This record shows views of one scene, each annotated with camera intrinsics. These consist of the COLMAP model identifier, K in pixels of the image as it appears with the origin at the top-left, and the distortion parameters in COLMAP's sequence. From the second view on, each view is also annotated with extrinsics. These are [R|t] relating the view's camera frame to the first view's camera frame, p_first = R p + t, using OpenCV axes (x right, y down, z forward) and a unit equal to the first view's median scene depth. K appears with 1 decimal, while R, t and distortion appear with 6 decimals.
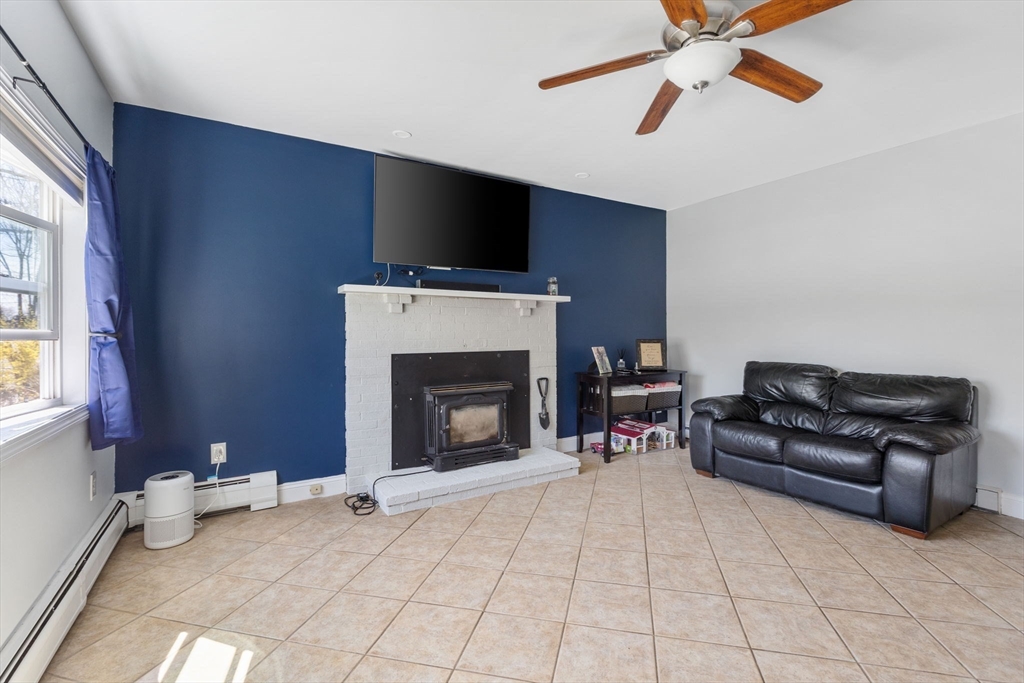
lens RADIAL K [[462.8, 0, 512.8], [0, 462.8, 334.1], [0, 0, 1]] dist [0.001254, 0.000330]
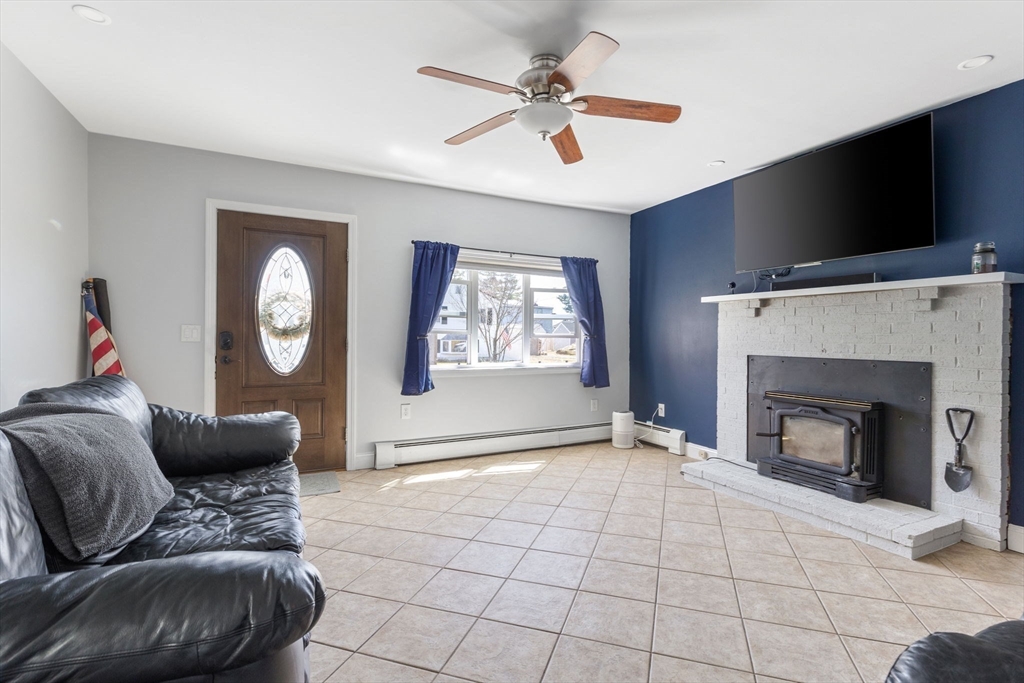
lens RADIAL K [[462.8, 0, 512.8], [0, 462.8, 334.1], [0, 0, 1]] dist [0.001254, 0.000330]
pose [[-0.084031, 0.002692, -0.996460, 0.843649], [-0.001745, 0.999994, 0.002849, -0.007719], [0.996462, 0.001978, -0.084026, 0.521420]]
